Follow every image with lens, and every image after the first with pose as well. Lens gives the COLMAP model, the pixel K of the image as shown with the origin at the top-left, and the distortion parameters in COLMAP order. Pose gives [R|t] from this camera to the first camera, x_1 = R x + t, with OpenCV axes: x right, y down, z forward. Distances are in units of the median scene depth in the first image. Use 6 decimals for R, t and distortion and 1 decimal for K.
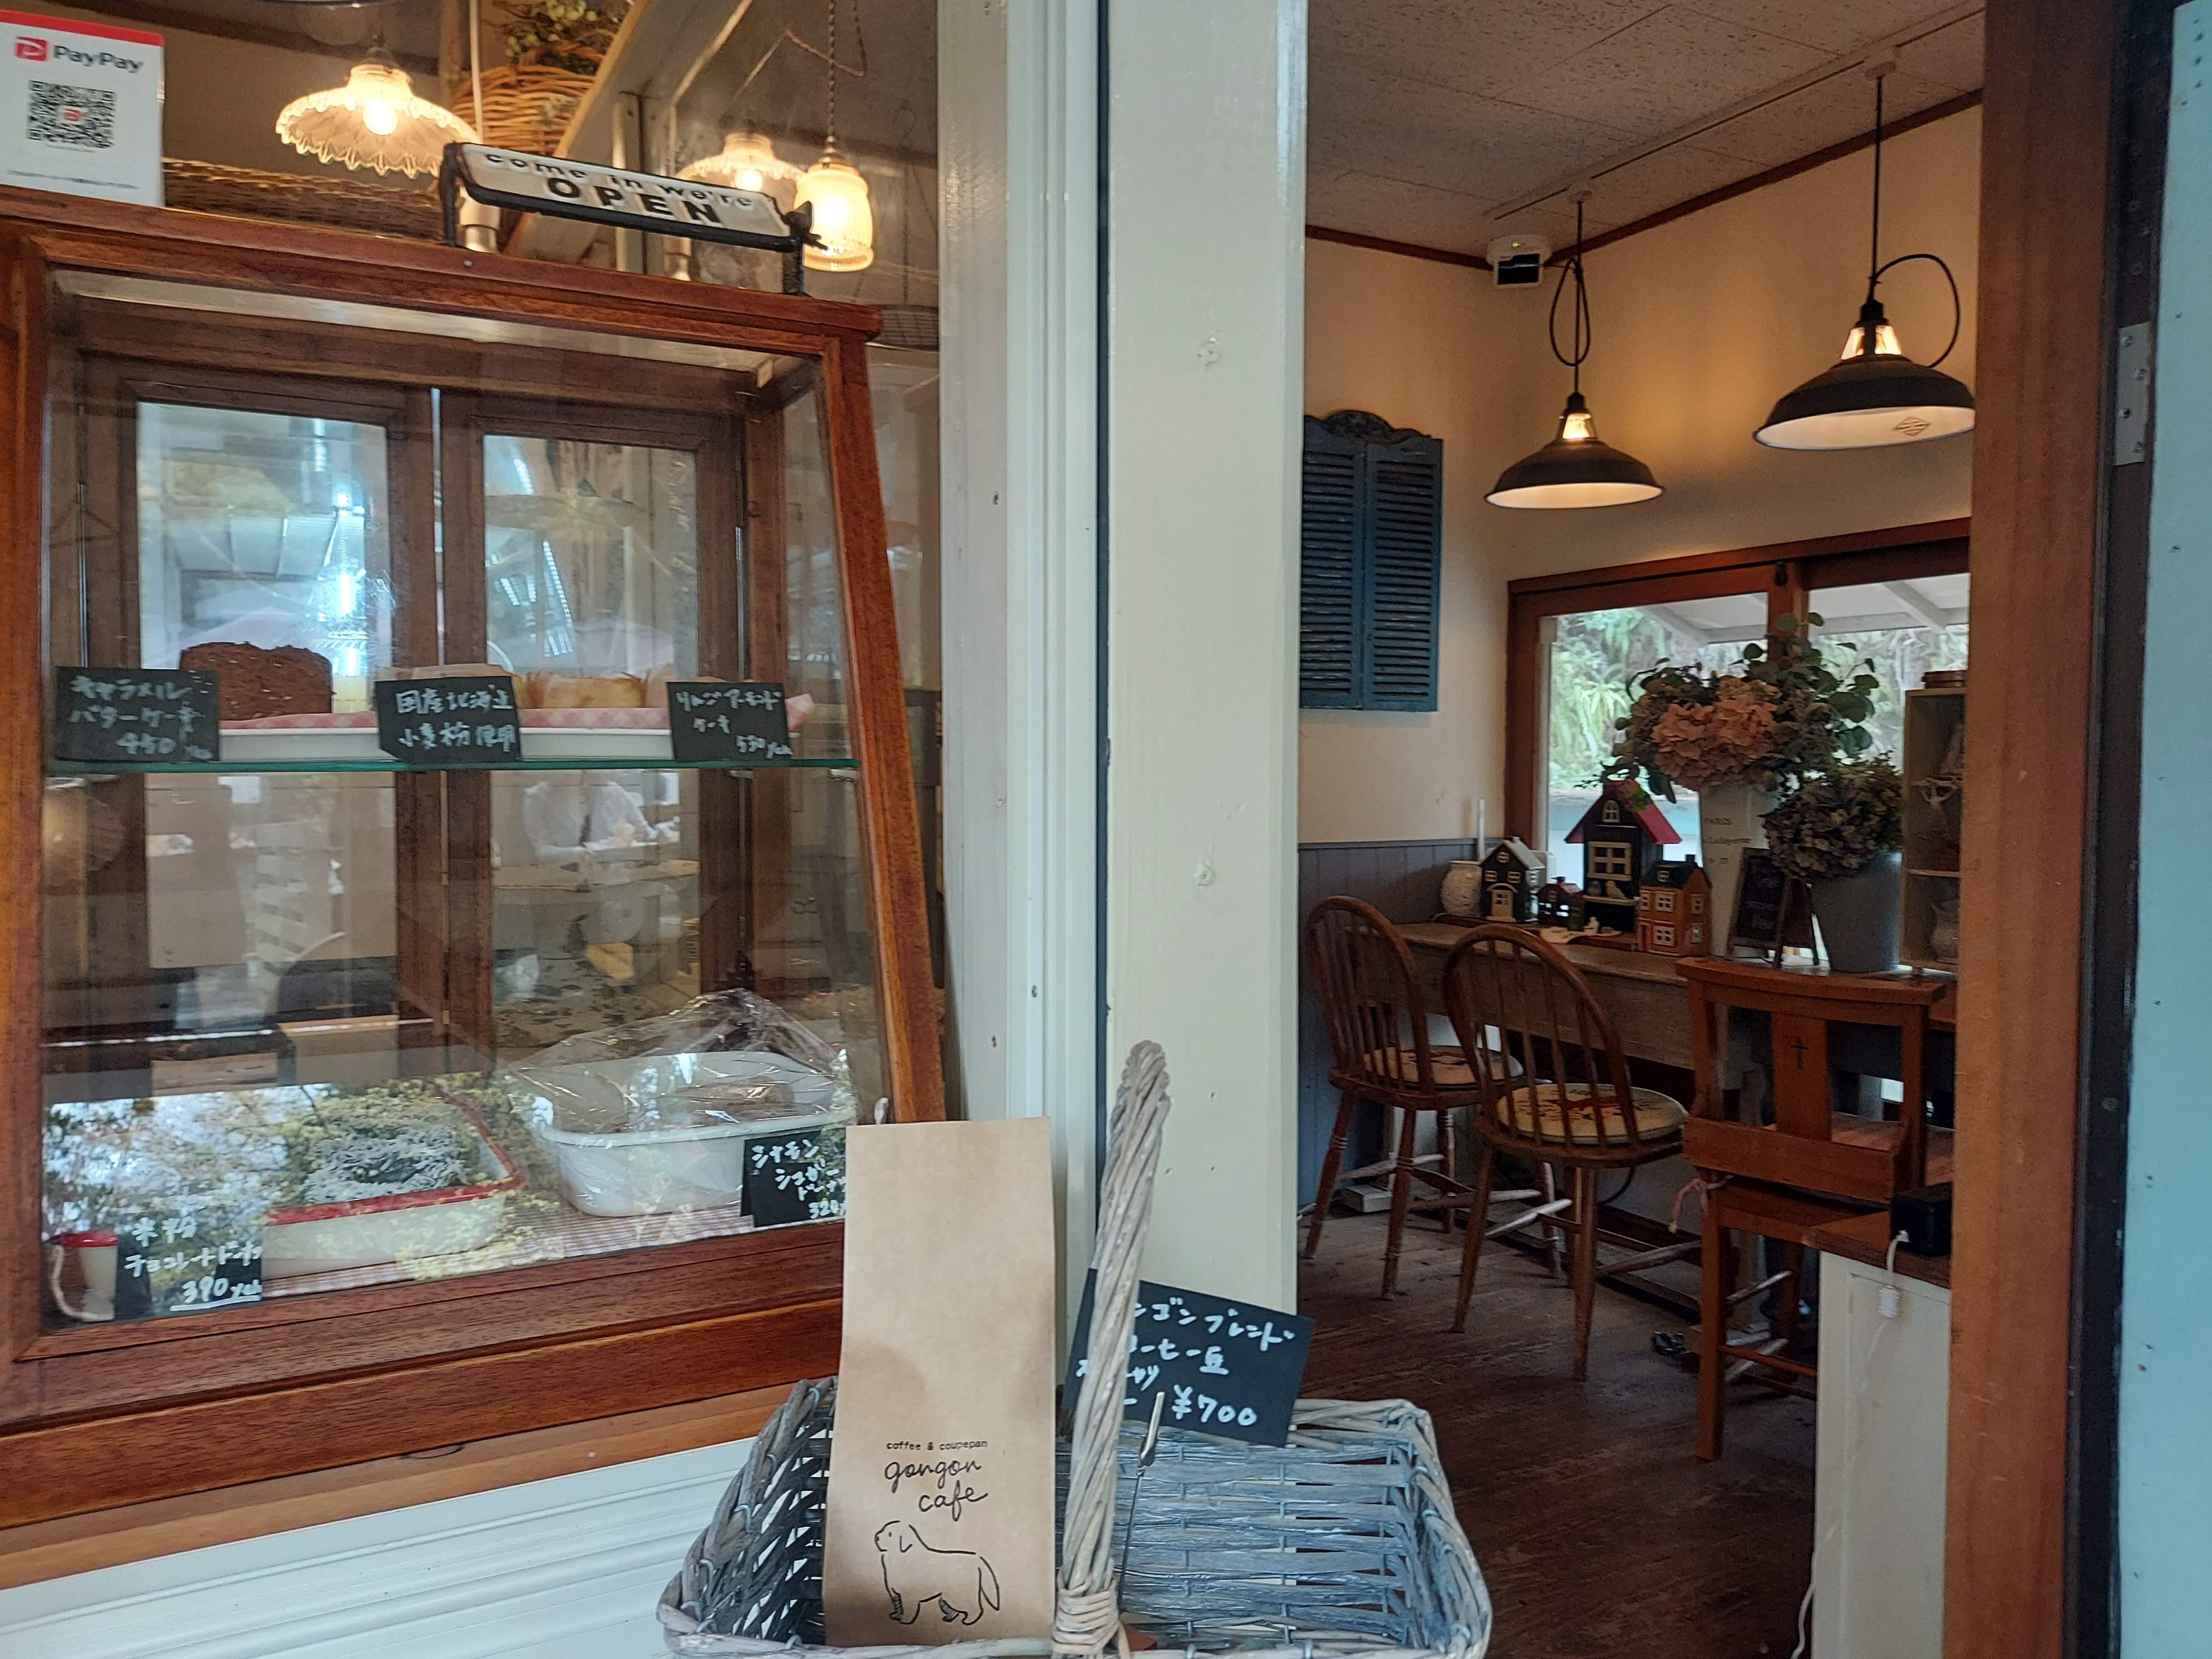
lens RADIAL K [[1644.9, 0, 1106.0], [0, 1644.9, 829.5], [0, 0, 1]] dist [0.005643, -0.007710]
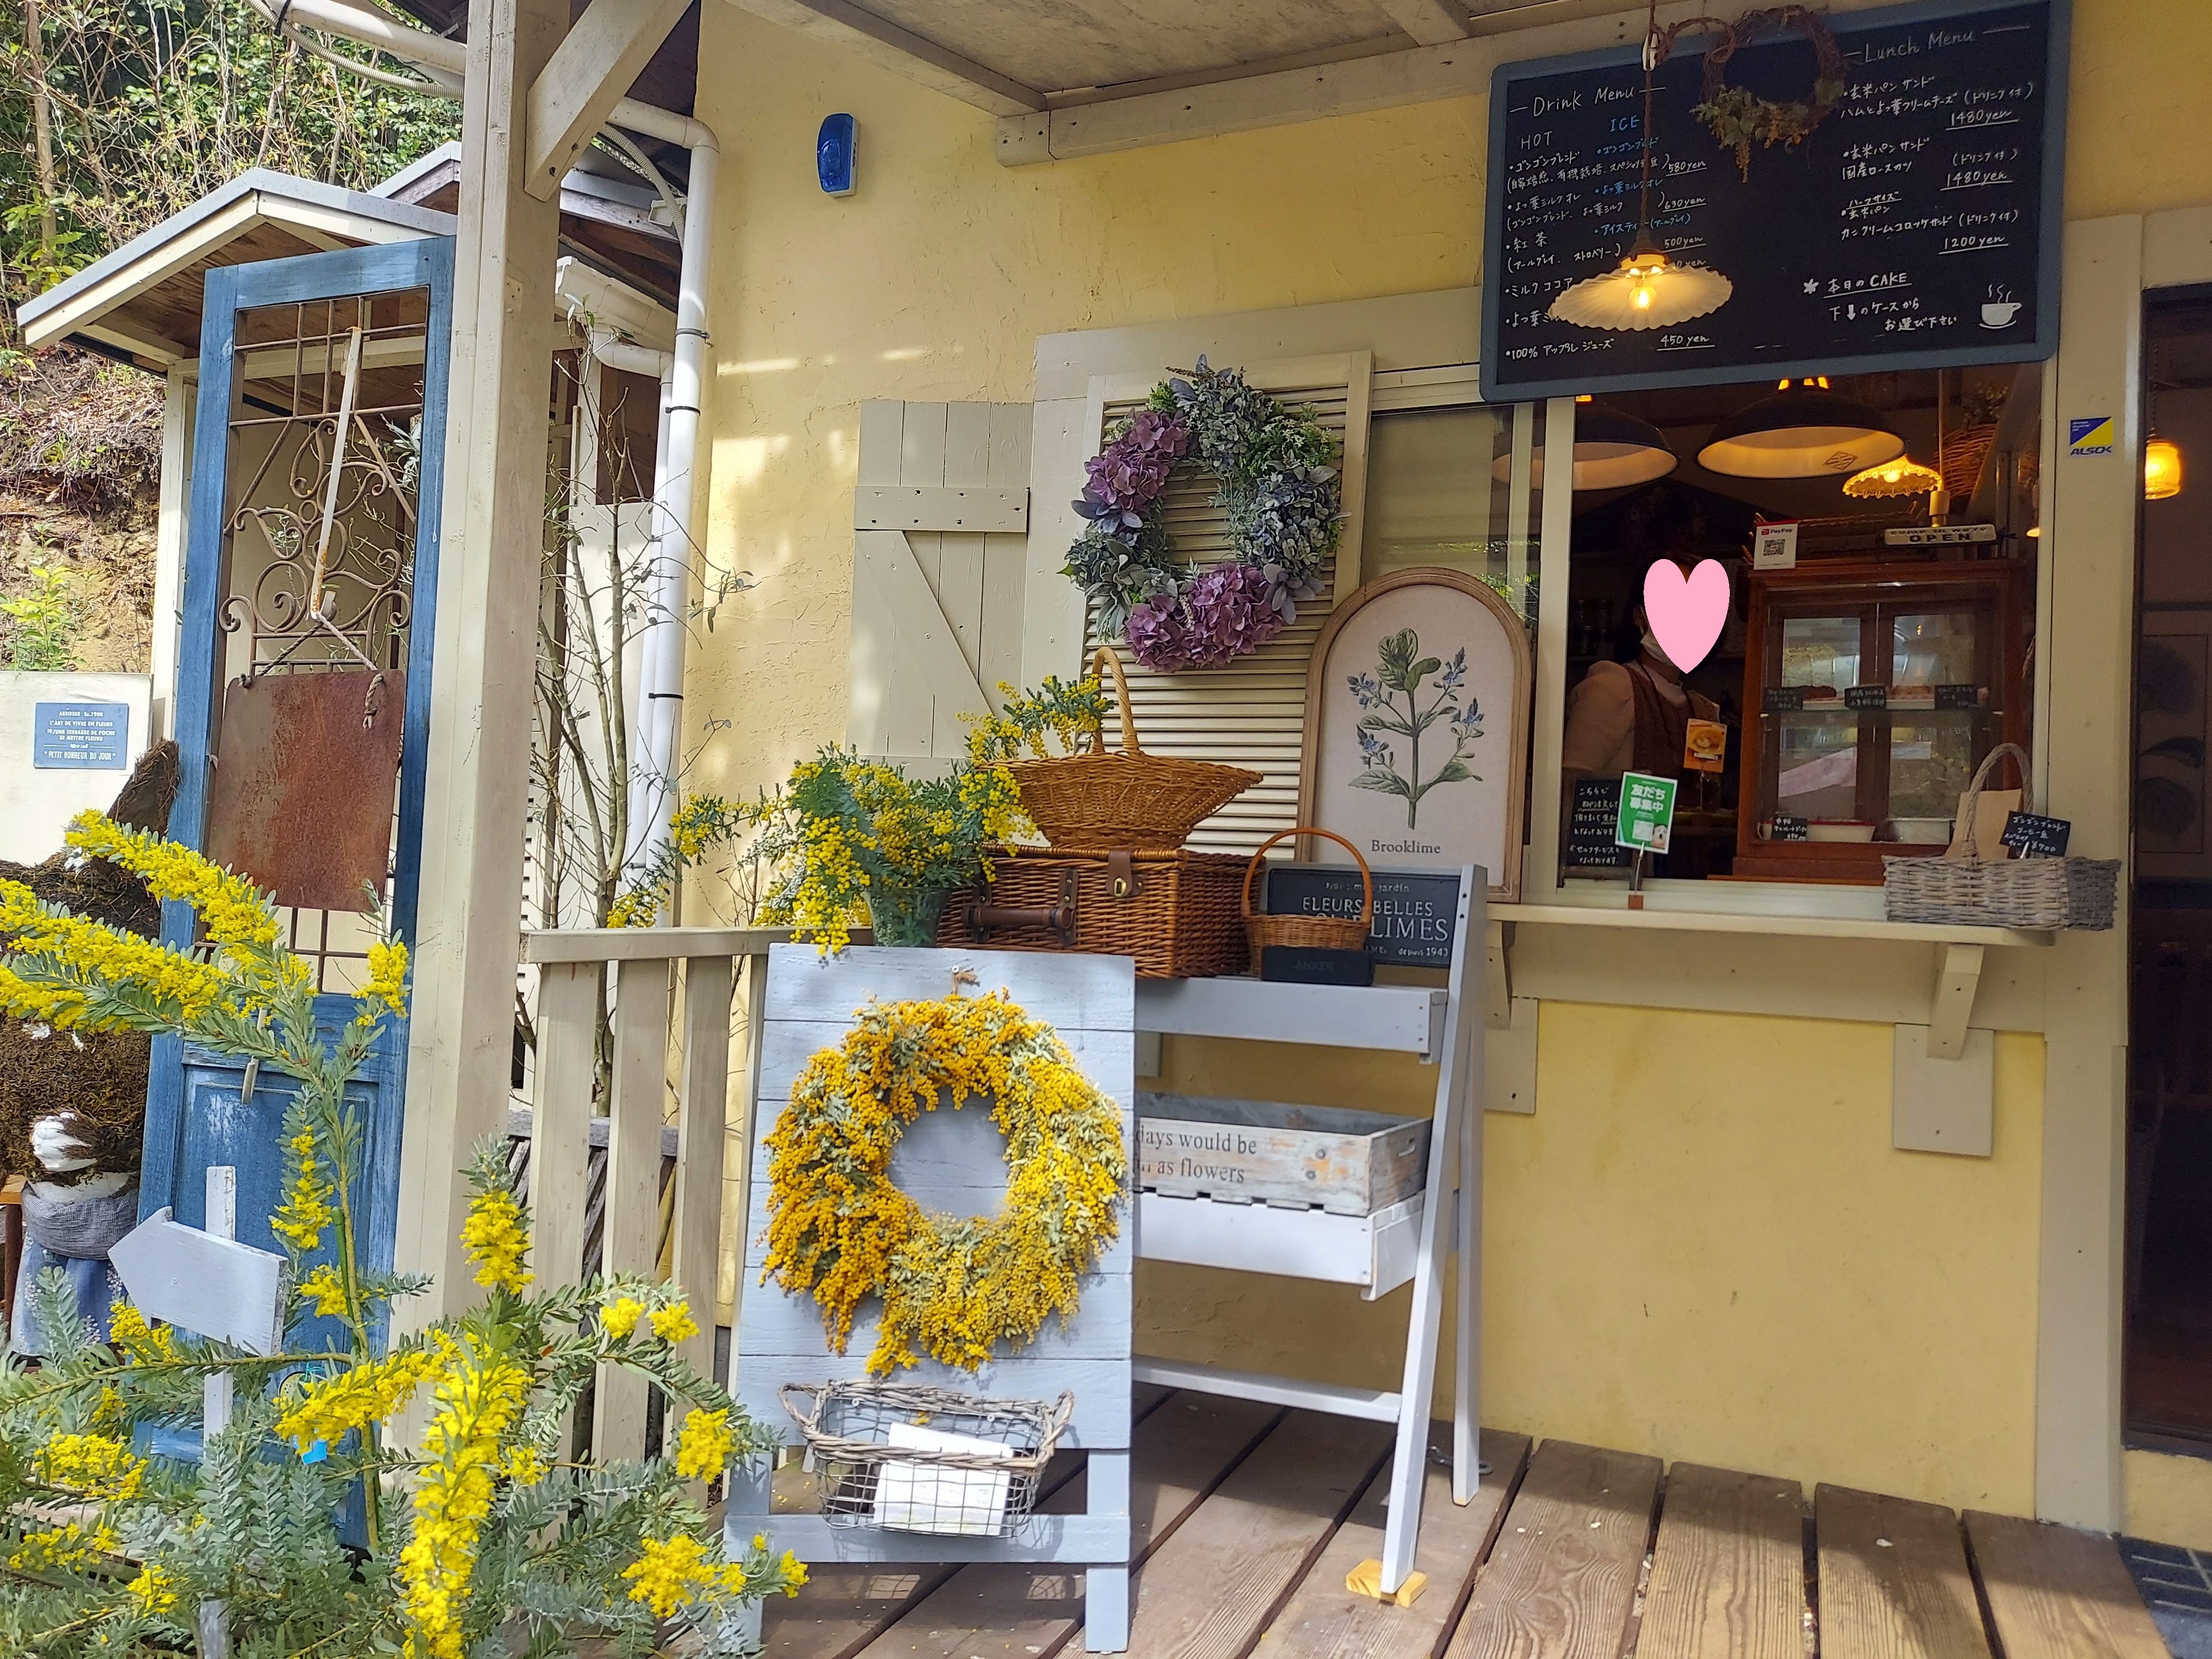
lens RADIAL K [[1629.0, 0, 1113.3], [0, 1629.0, 822.6], [0, 0, 1]] dist [0.052835, -0.002678]
pose [[0.632717, -0.003642, -0.774374, 1.310900], [-0.082686, 0.993954, -0.072235, 0.583824], [0.769956, 0.109734, 0.628591, -2.428707]]
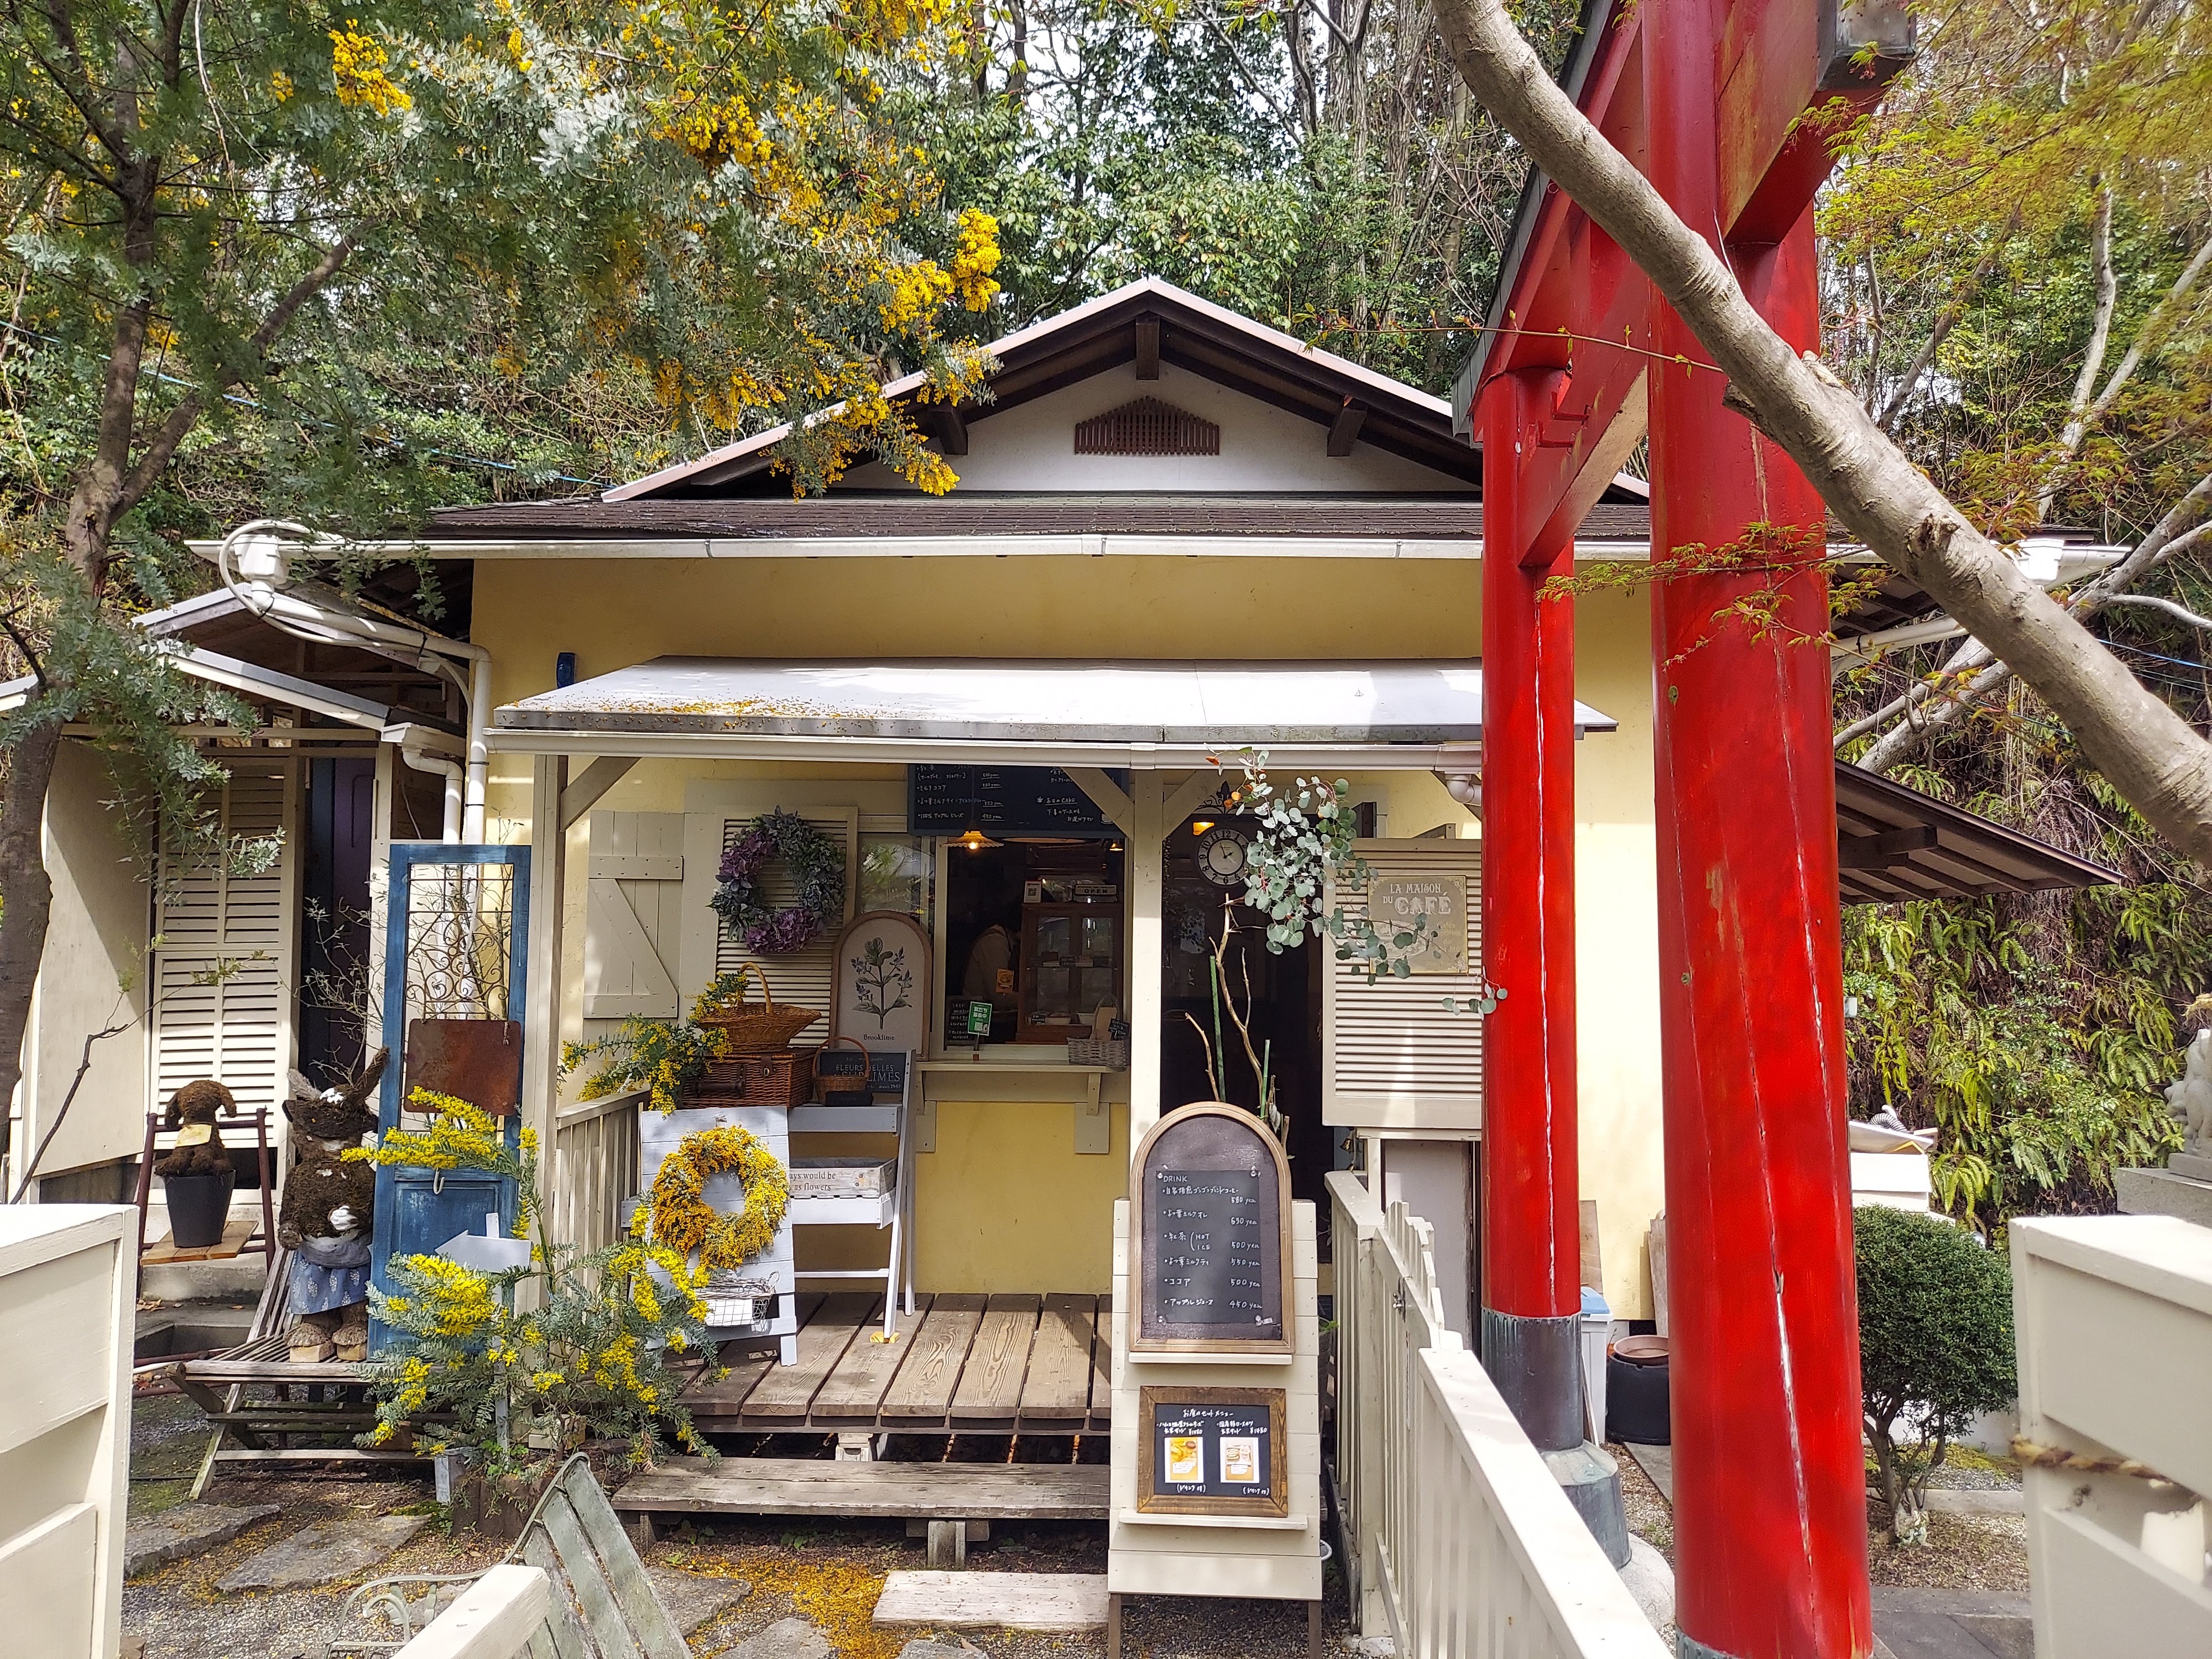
lens RADIAL K [[1629.0, 0, 1113.3], [0, 1629.0, 822.6], [0, 0, 1]] dist [0.052835, -0.002678]
pose [[0.875519, -0.024736, -0.482550, 3.708888], [-0.034981, 0.992823, -0.114361, 0.179974], [0.481915, 0.117005, 0.868371, -6.000319]]
